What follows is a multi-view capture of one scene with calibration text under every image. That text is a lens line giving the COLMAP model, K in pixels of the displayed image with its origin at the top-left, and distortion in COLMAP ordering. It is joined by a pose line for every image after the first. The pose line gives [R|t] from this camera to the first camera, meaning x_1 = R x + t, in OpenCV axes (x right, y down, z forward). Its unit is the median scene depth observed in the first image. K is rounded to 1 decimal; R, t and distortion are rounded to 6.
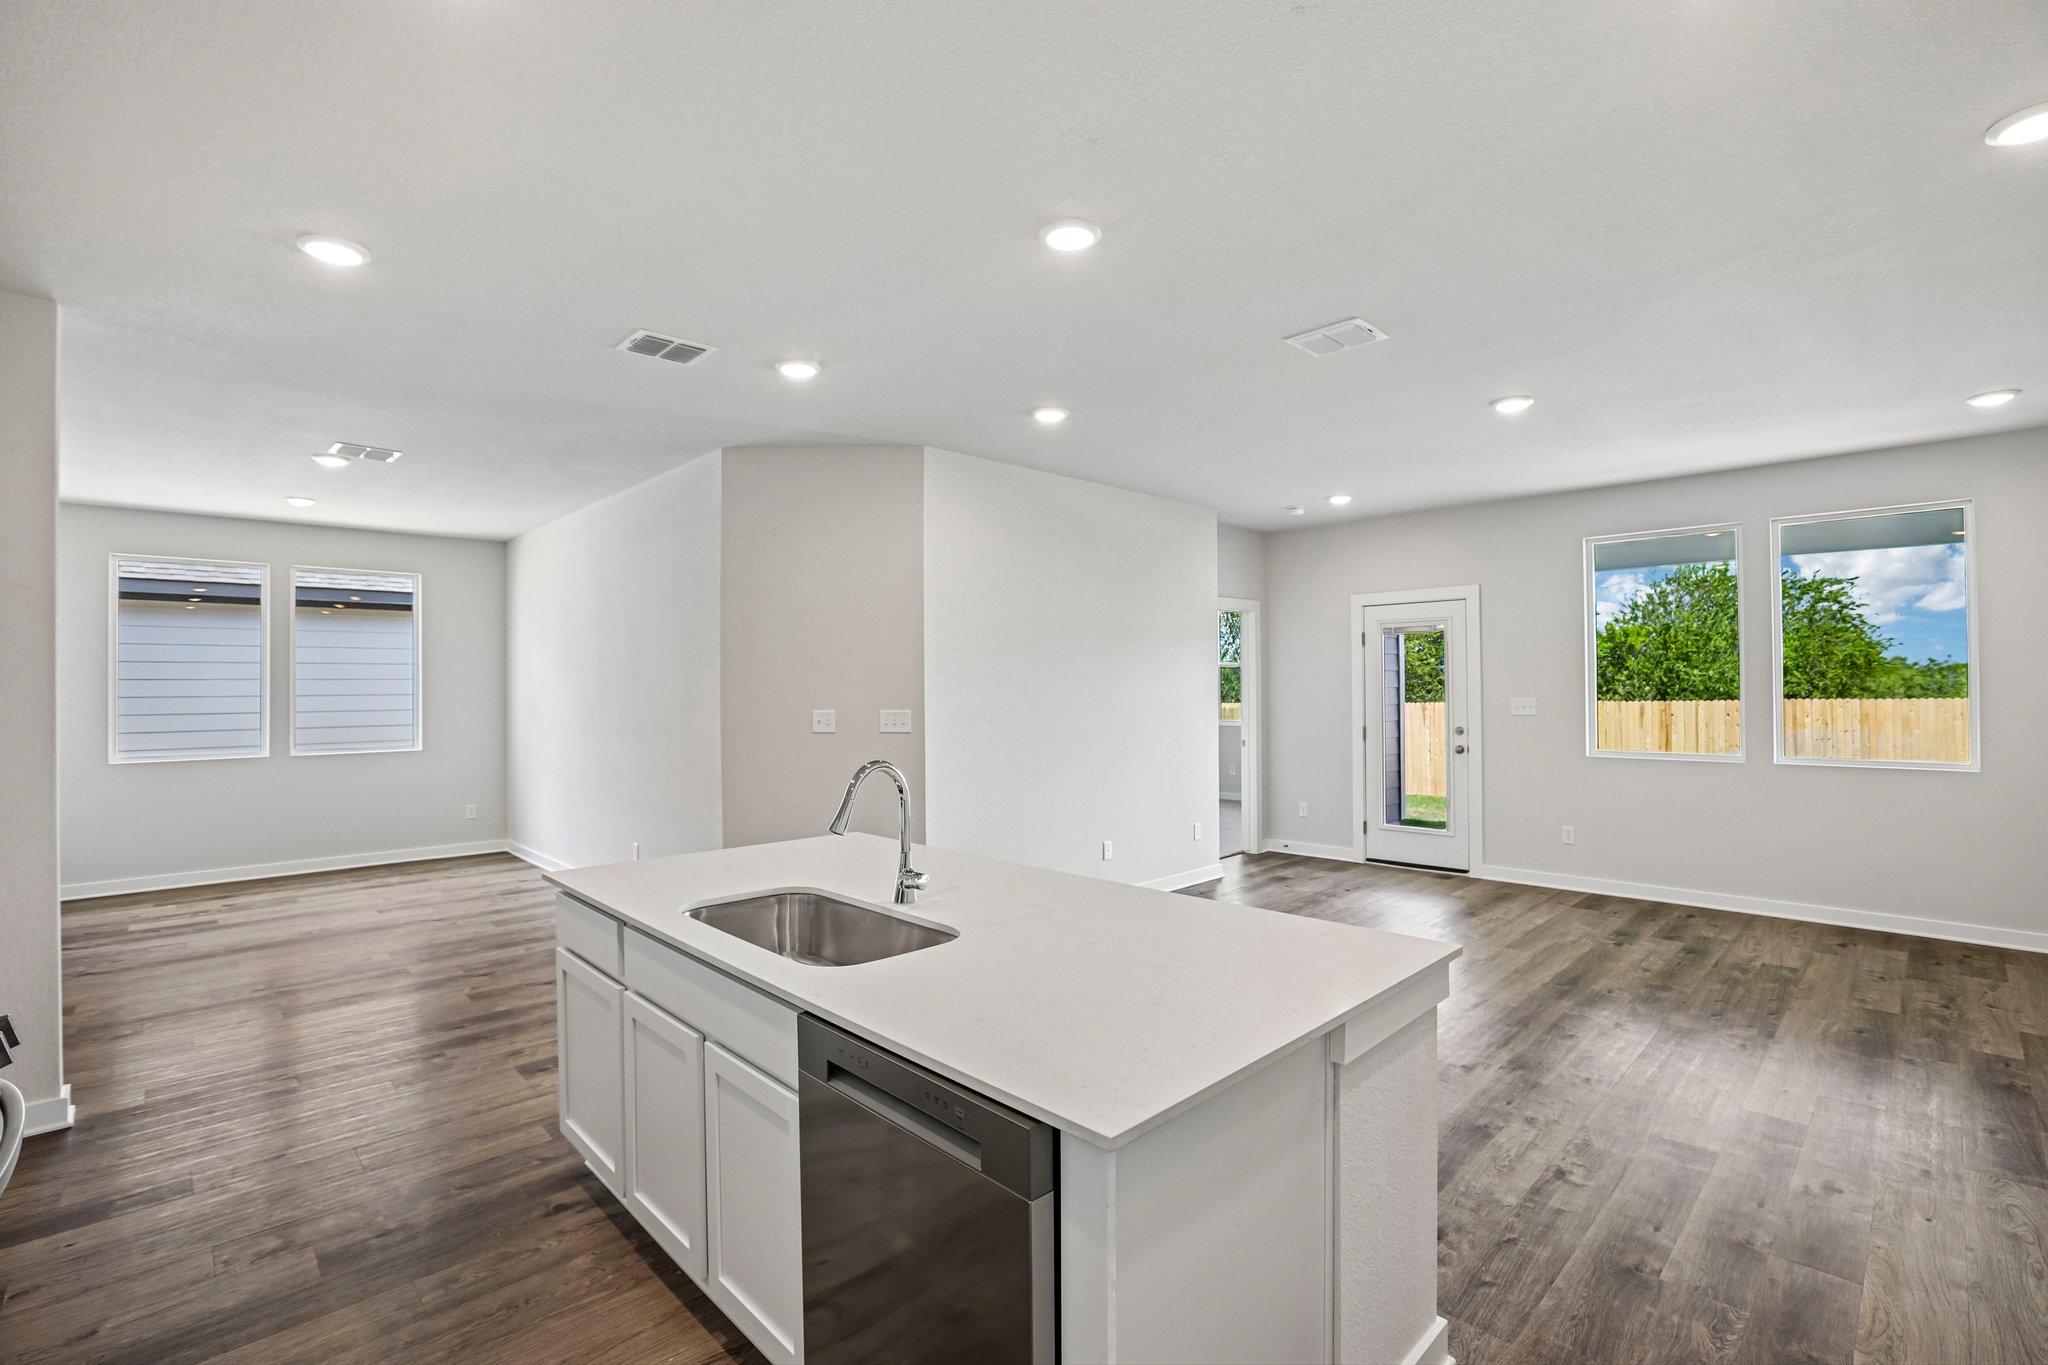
lens RADIAL K [[914.4, 0, 1043.8], [0, 914.4, 682.8], [0, 0, 1]] dist [-0.032445, 0.007025]
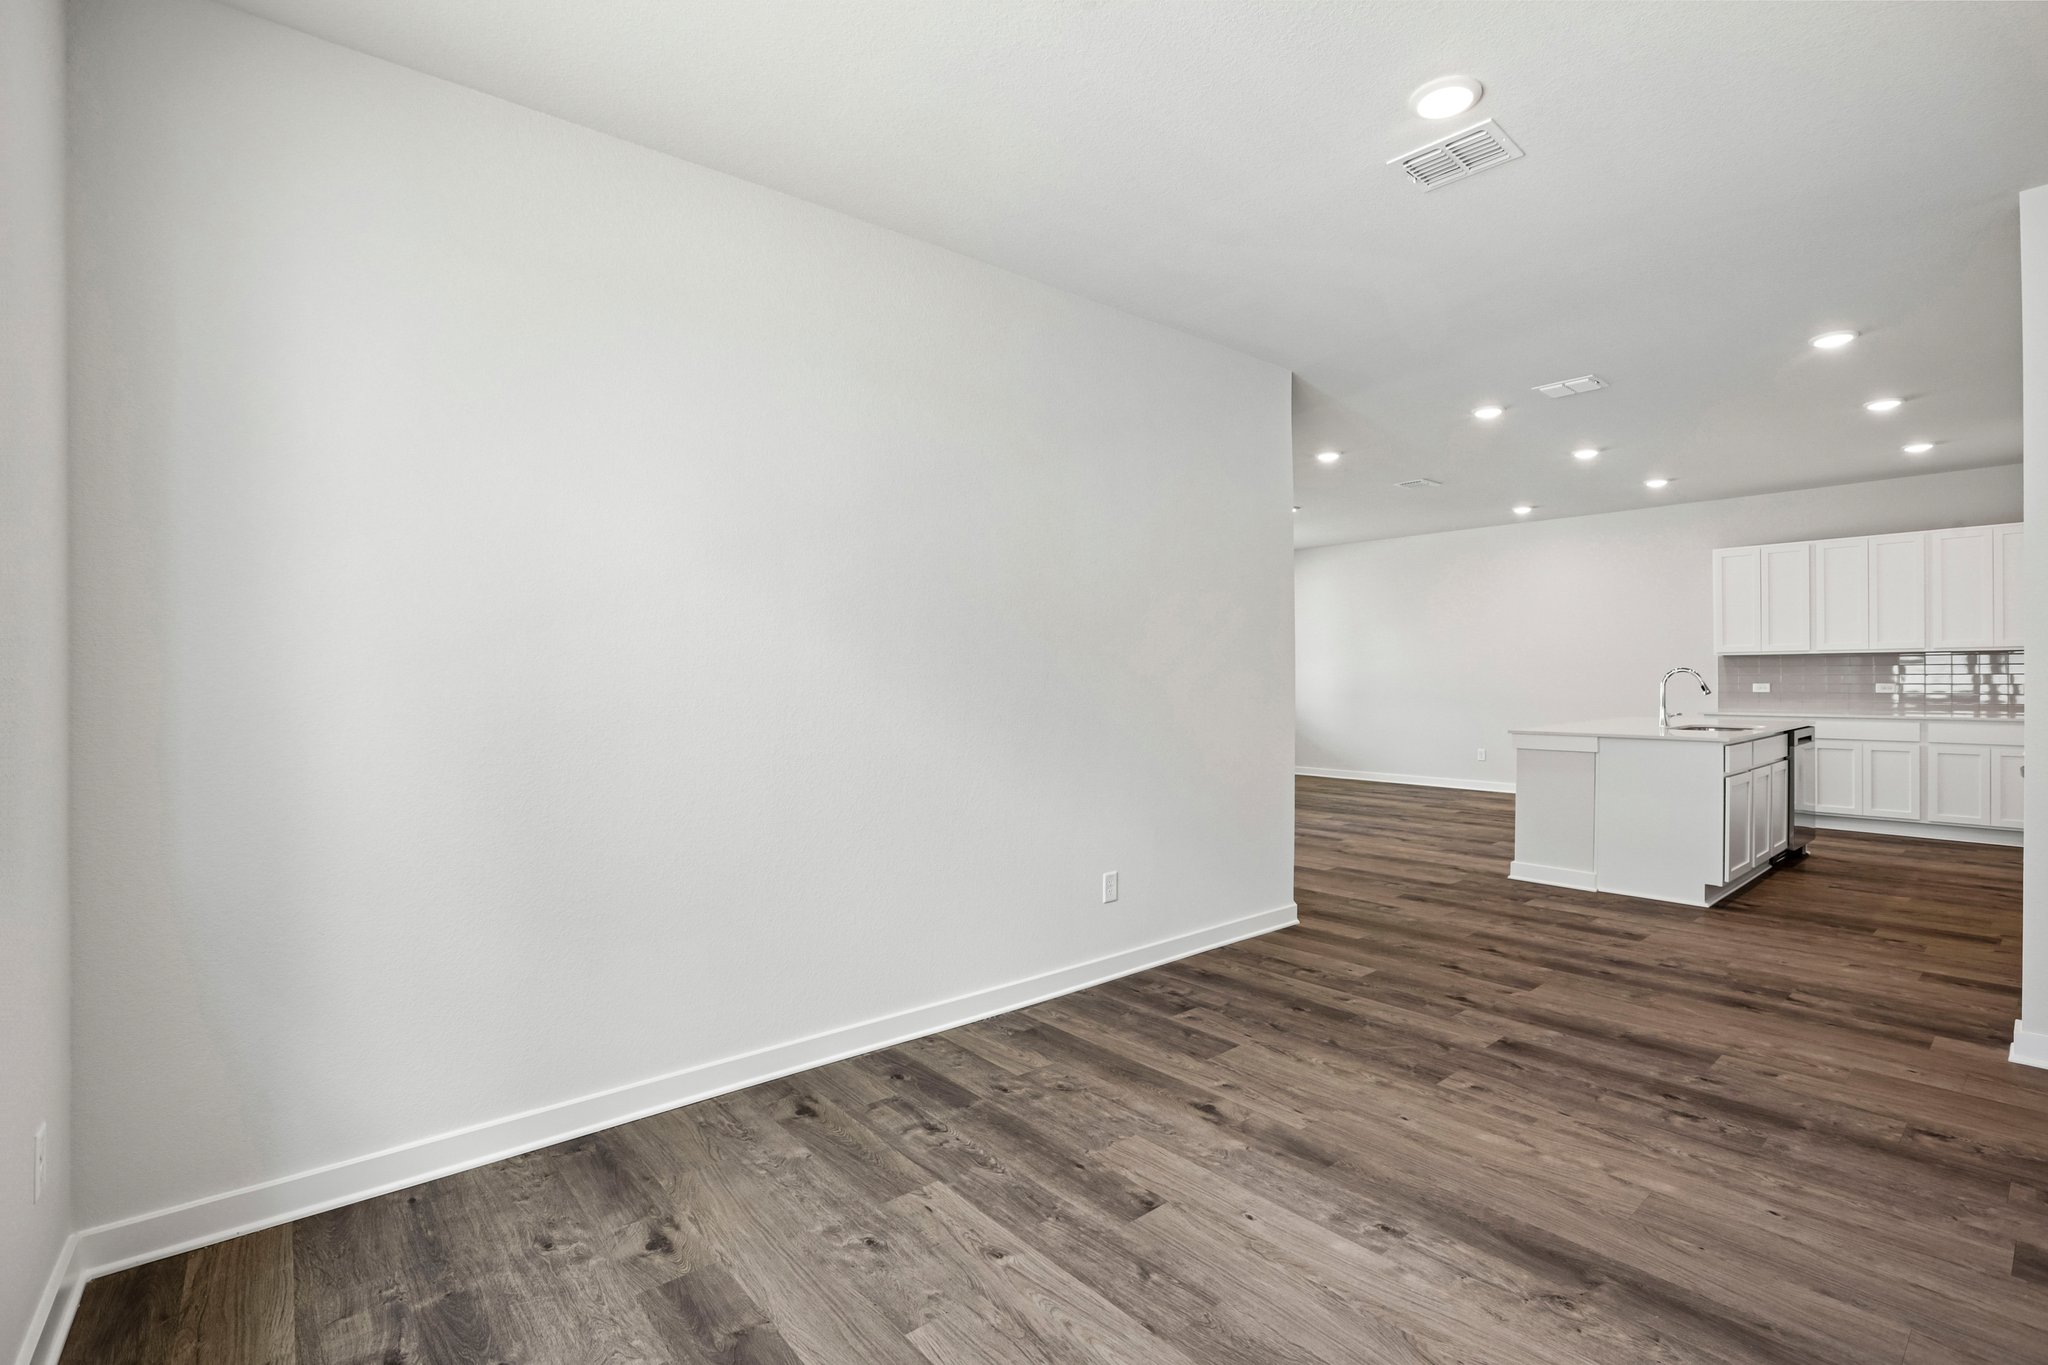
lens RADIAL K [[923.6, 0, 1025.4], [0, 923.6, 685.5], [0, 0, 1]] dist [-0.049898, 0.015233]
pose [[0.089383, -0.003498, 0.995991, -1.307661], [0.005887, 0.999978, 0.002983, 0.052085], [-0.995980, 0.005597, 0.089402, 1.198237]]
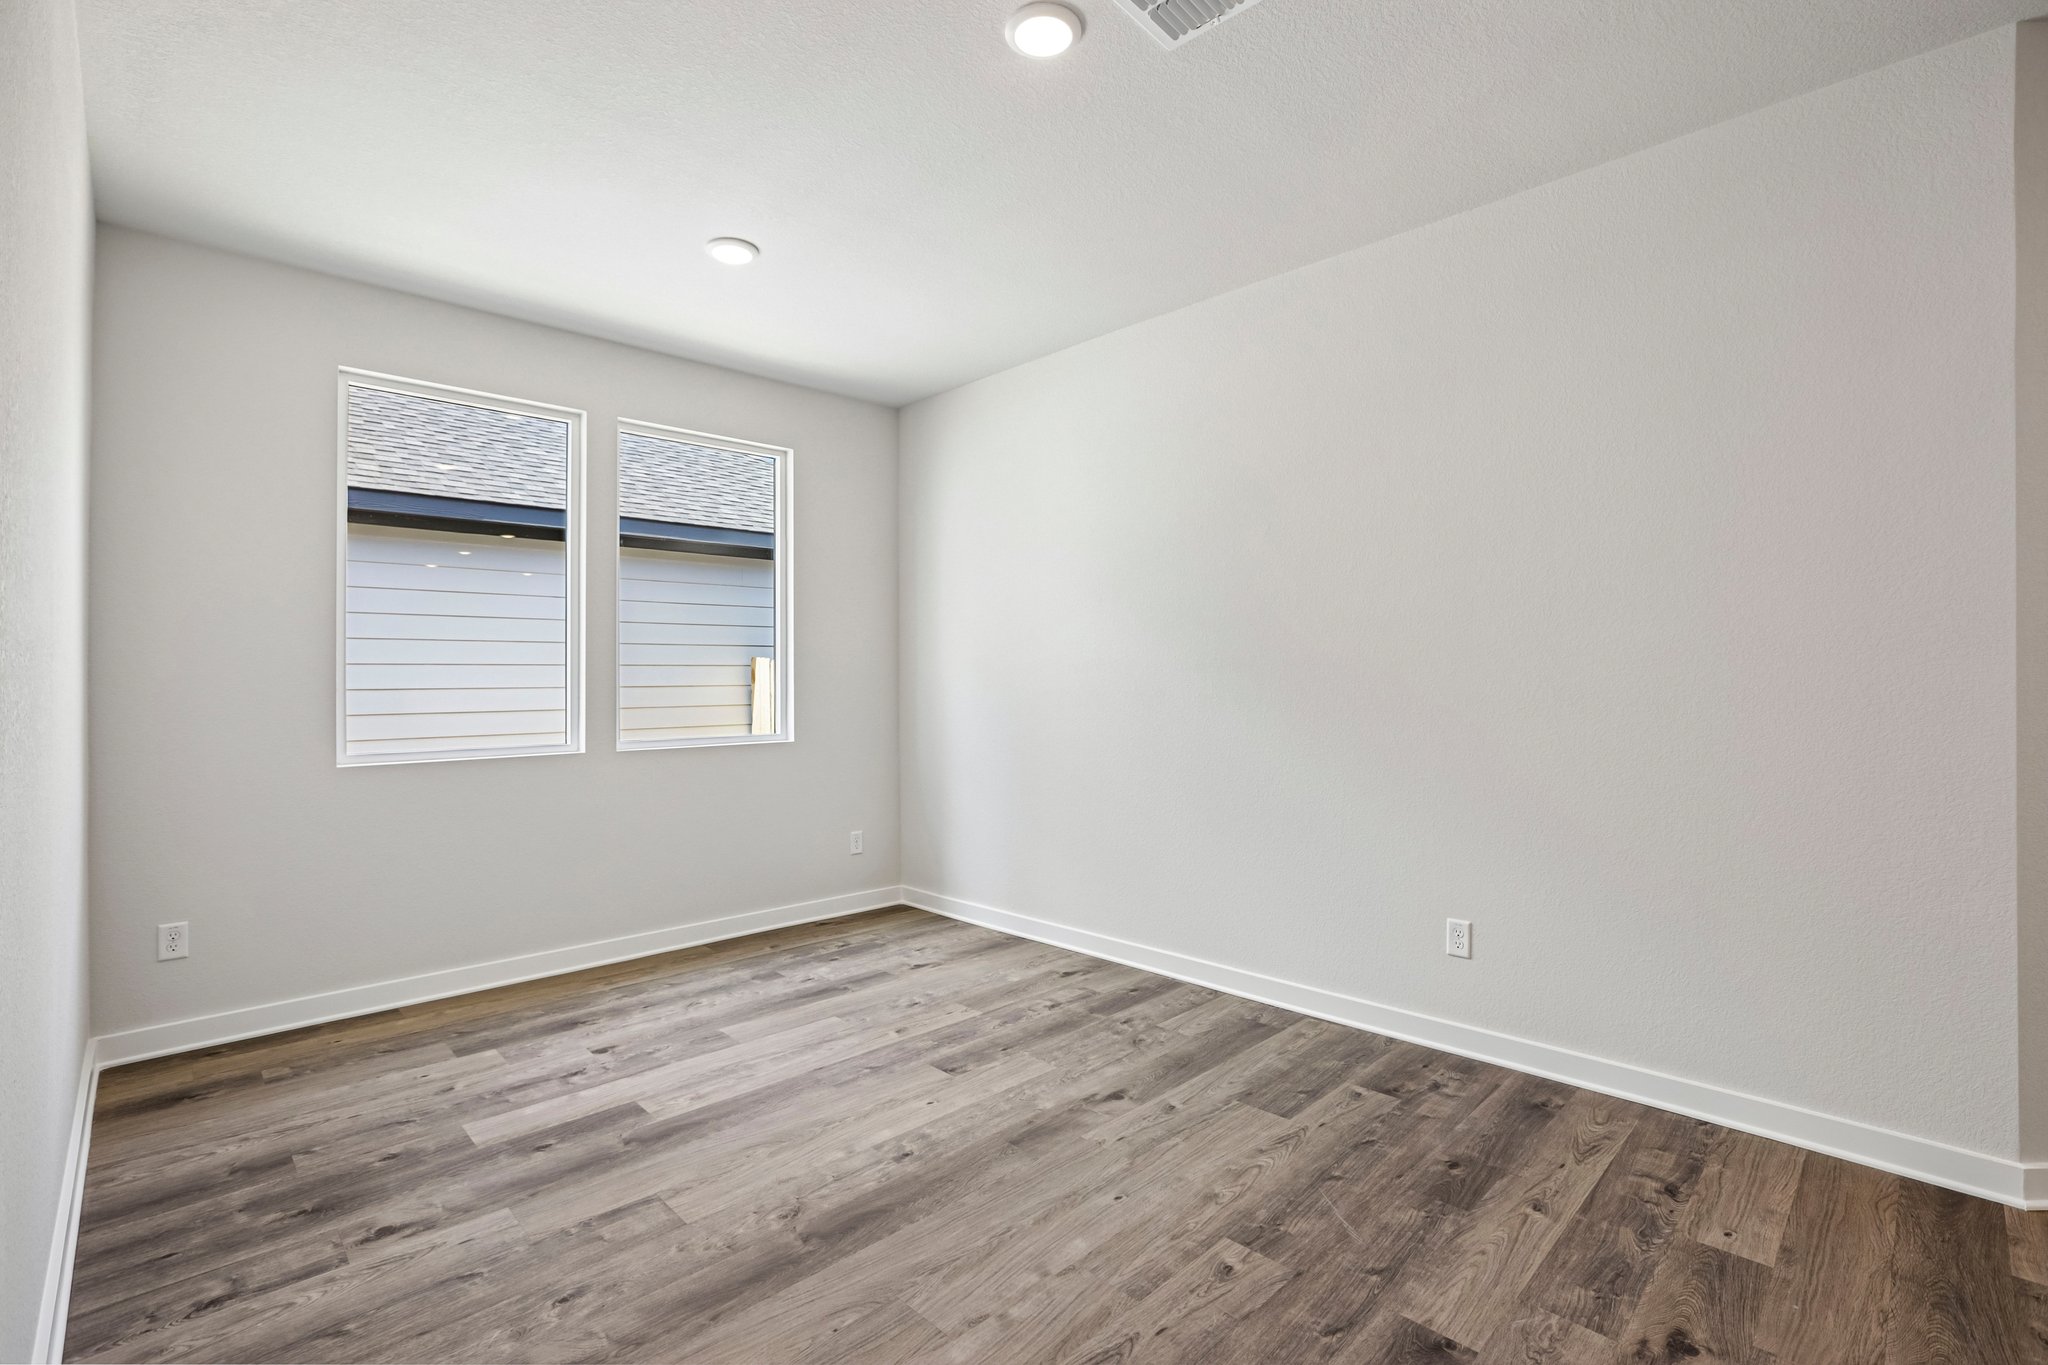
lens RADIAL K [[923.6, 0, 1033.6], [0, 923.6, 668.1], [0, 0, 1]] dist [-0.049898, 0.015233]
pose [[0.999997, -0.001749, -0.001930, -0.815137], [0.001731, 0.999956, -0.009256, 0.048970], [0.001946, 0.009253, 0.999955, 0.589222]]
